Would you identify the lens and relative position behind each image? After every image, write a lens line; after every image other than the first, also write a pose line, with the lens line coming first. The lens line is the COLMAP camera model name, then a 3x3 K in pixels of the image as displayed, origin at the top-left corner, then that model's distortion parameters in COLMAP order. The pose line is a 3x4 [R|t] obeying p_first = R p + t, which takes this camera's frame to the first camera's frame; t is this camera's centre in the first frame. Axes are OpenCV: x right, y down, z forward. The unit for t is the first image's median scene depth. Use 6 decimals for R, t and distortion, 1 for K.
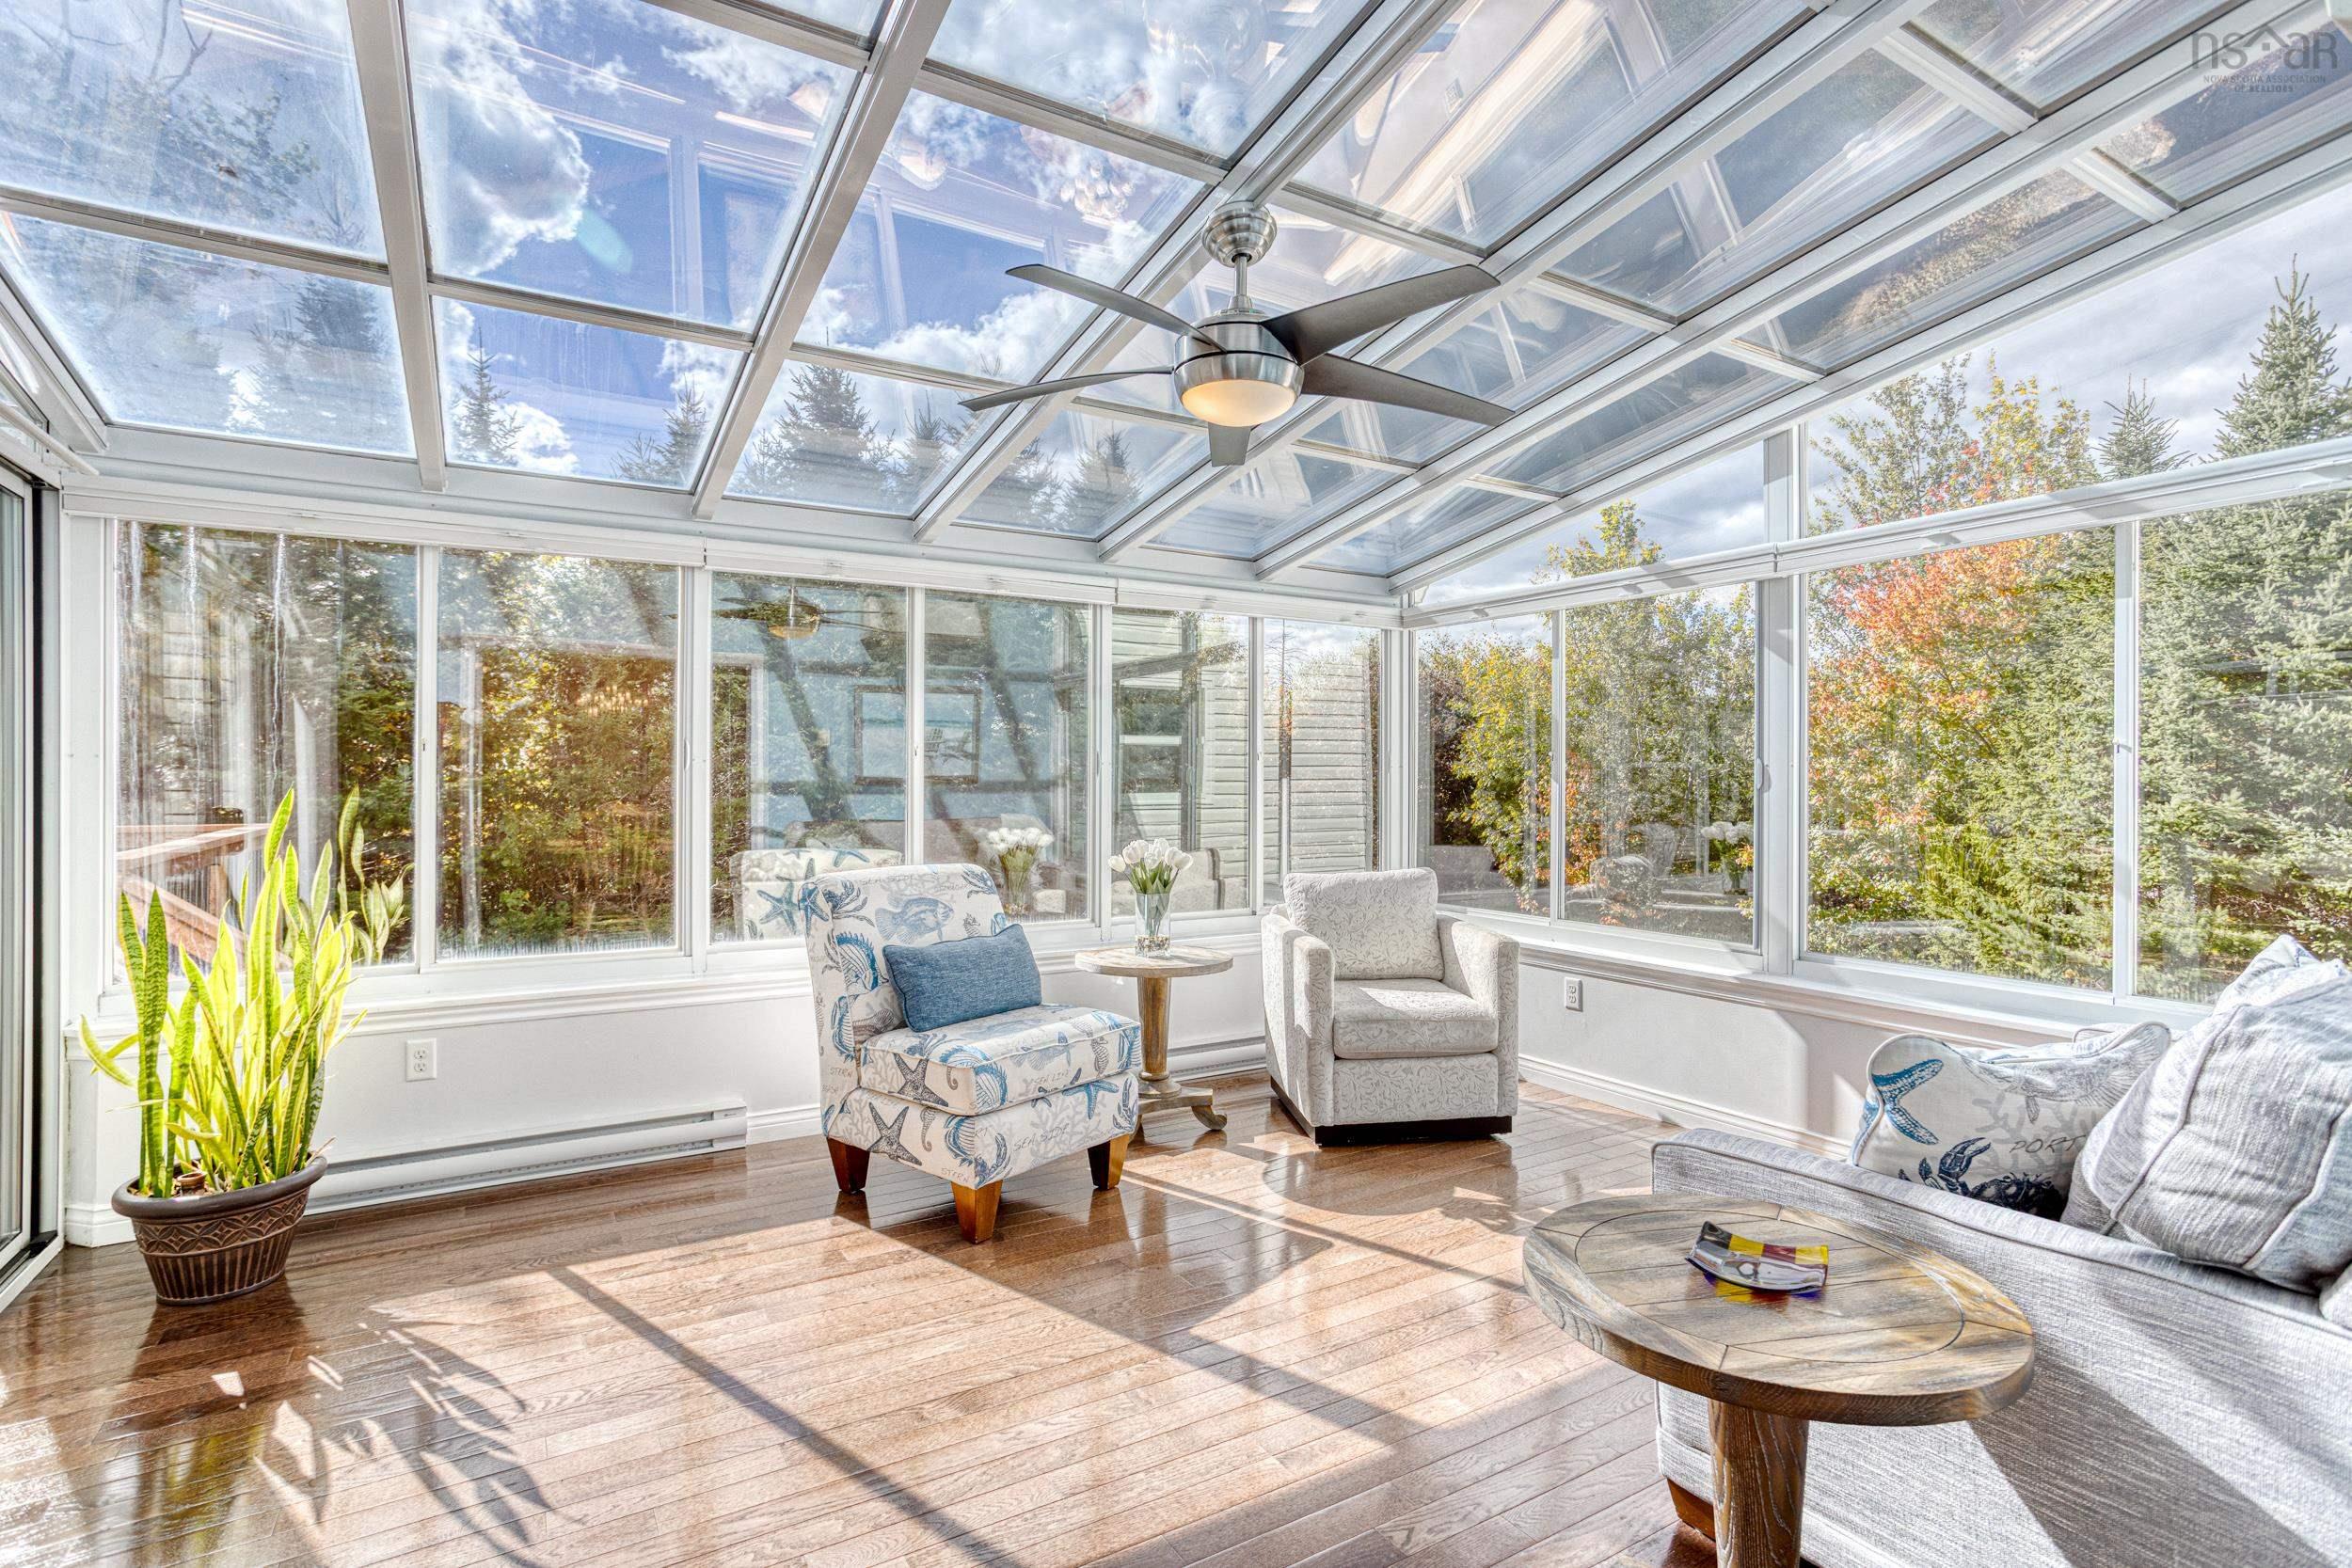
lens RADIAL K [[1135.6, 0, 1168.2], [0, 1135.6, 789.4], [0, 0, 1]] dist [-0.027545, 0.017582]
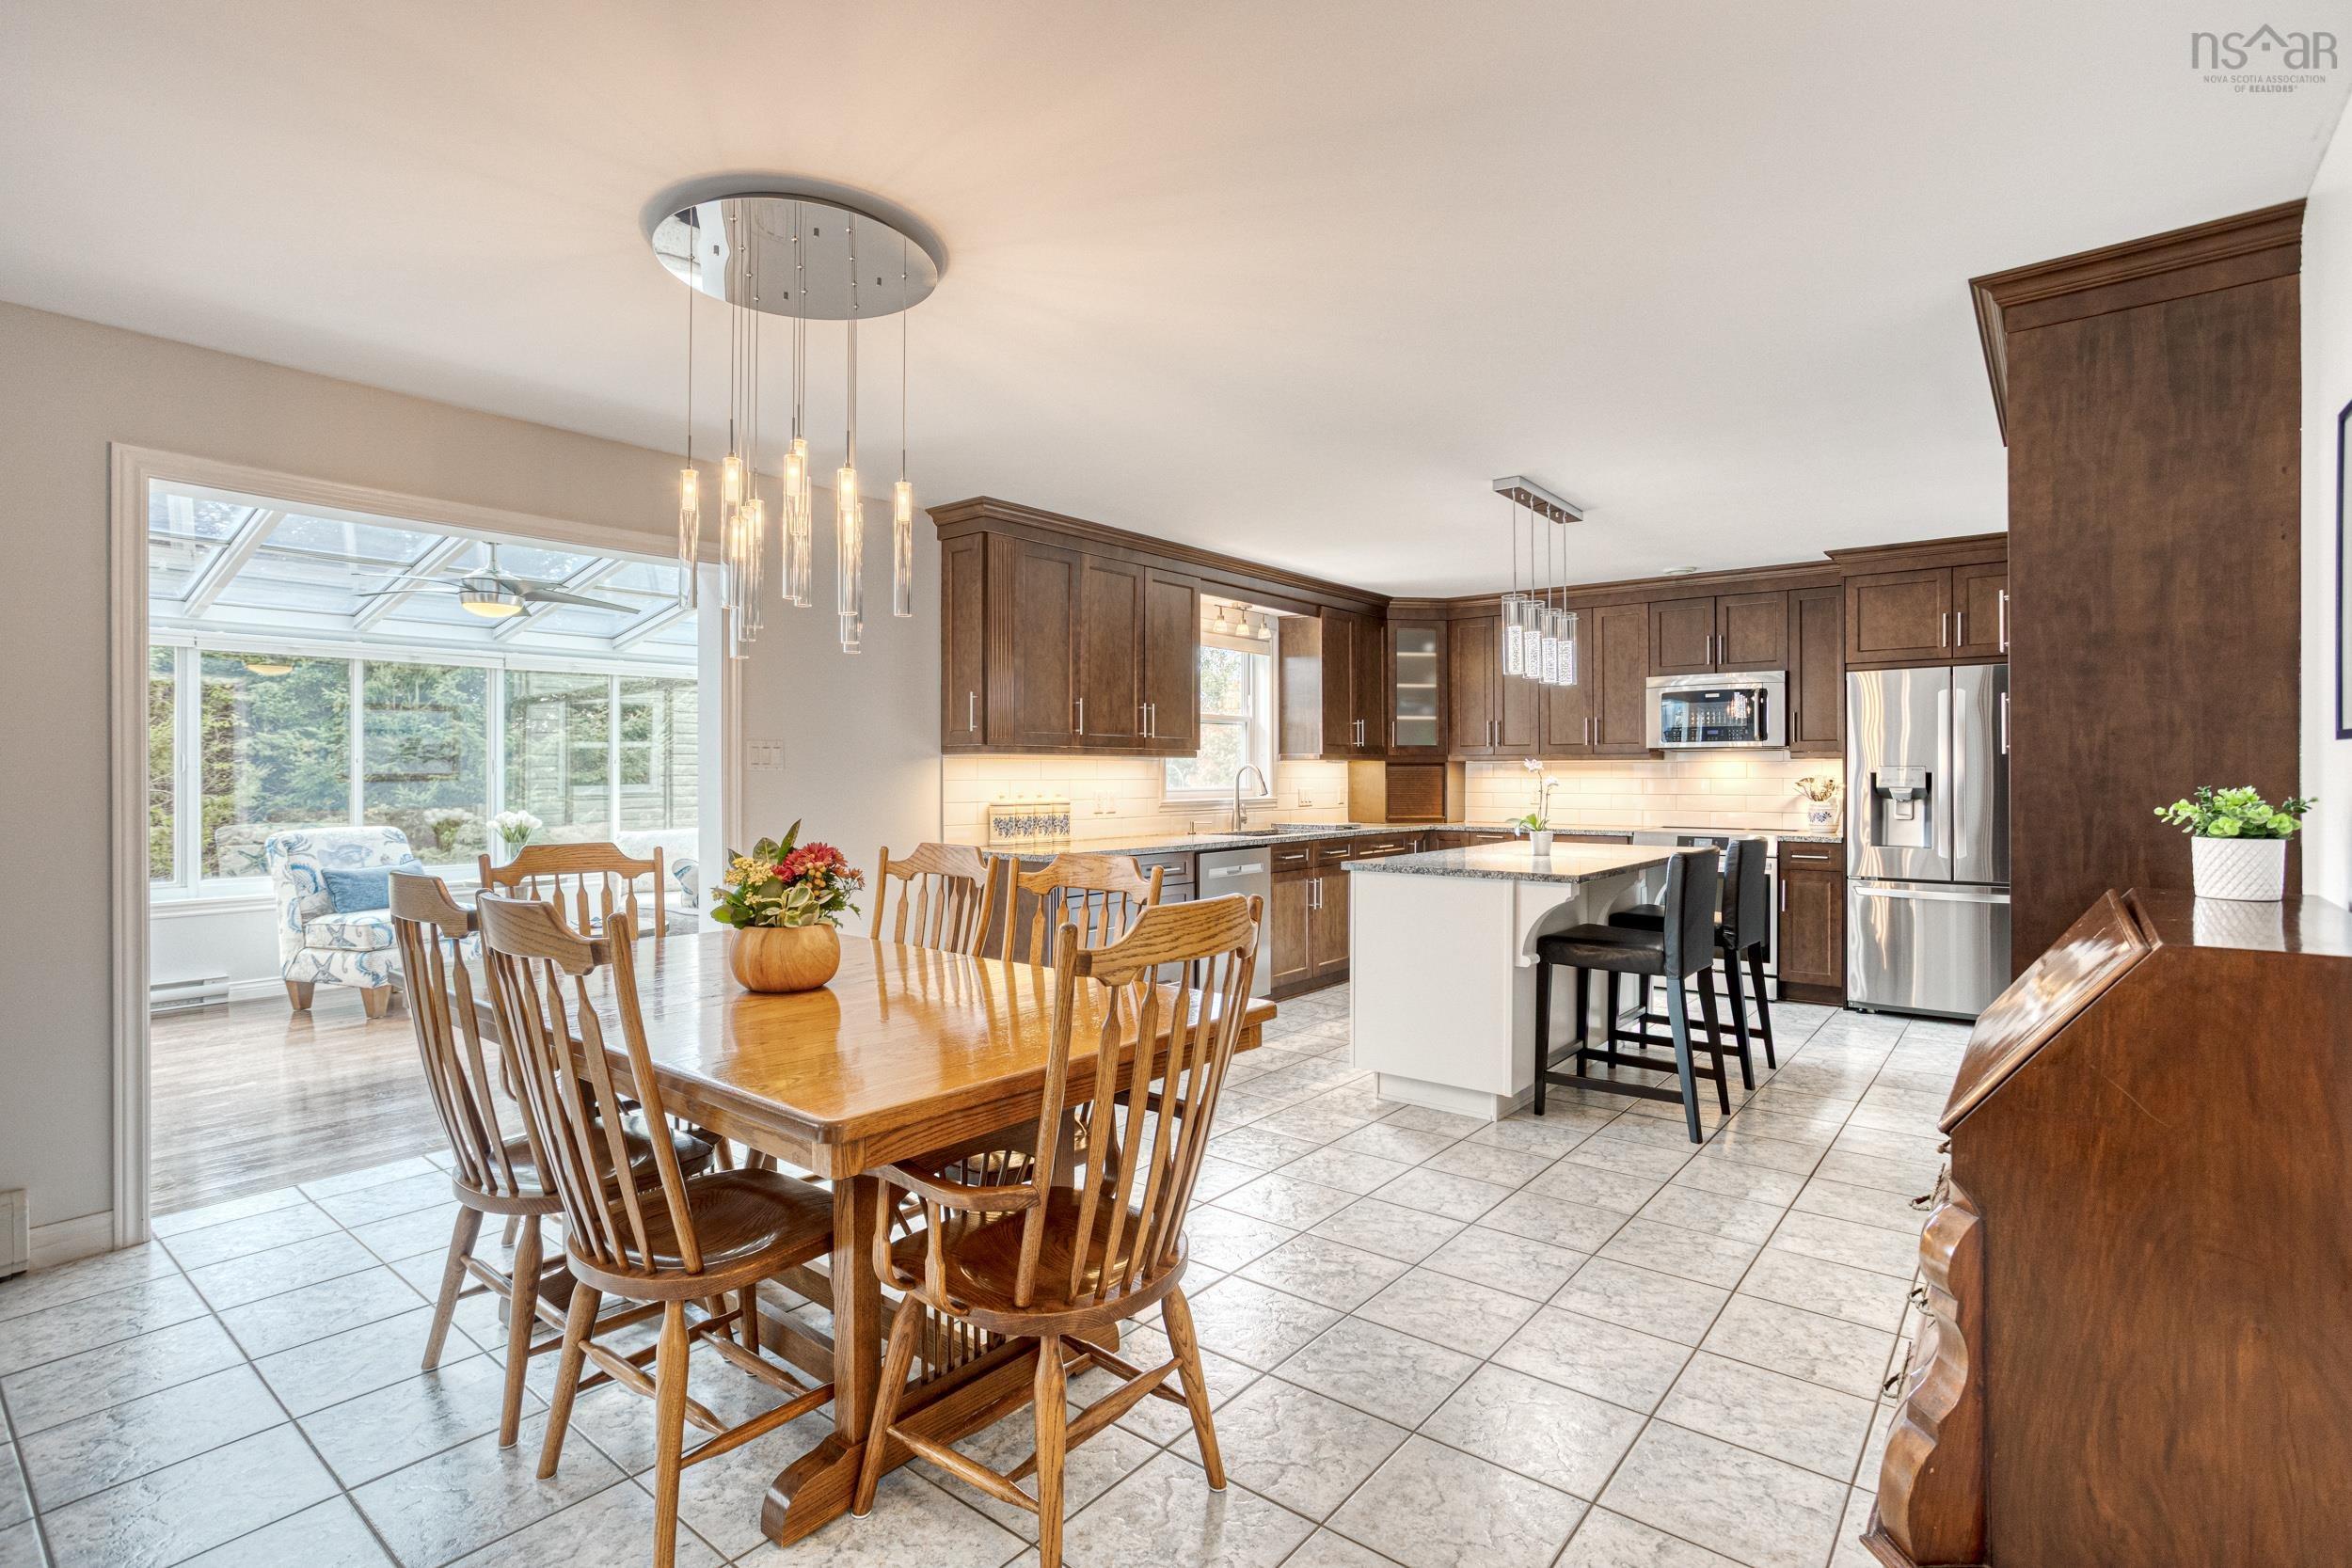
lens RADIAL K [[1135.6, 0, 1180.7], [0, 1135.6, 780.0], [0, 0, 1]] dist [-0.027545, 0.017582]
pose [[0.938762, -0.000280, 0.344567, 0.416488], [-0.004120, 0.999919, 0.012039, -0.032621], [-0.344542, -0.012721, 0.938685, -1.152873]]
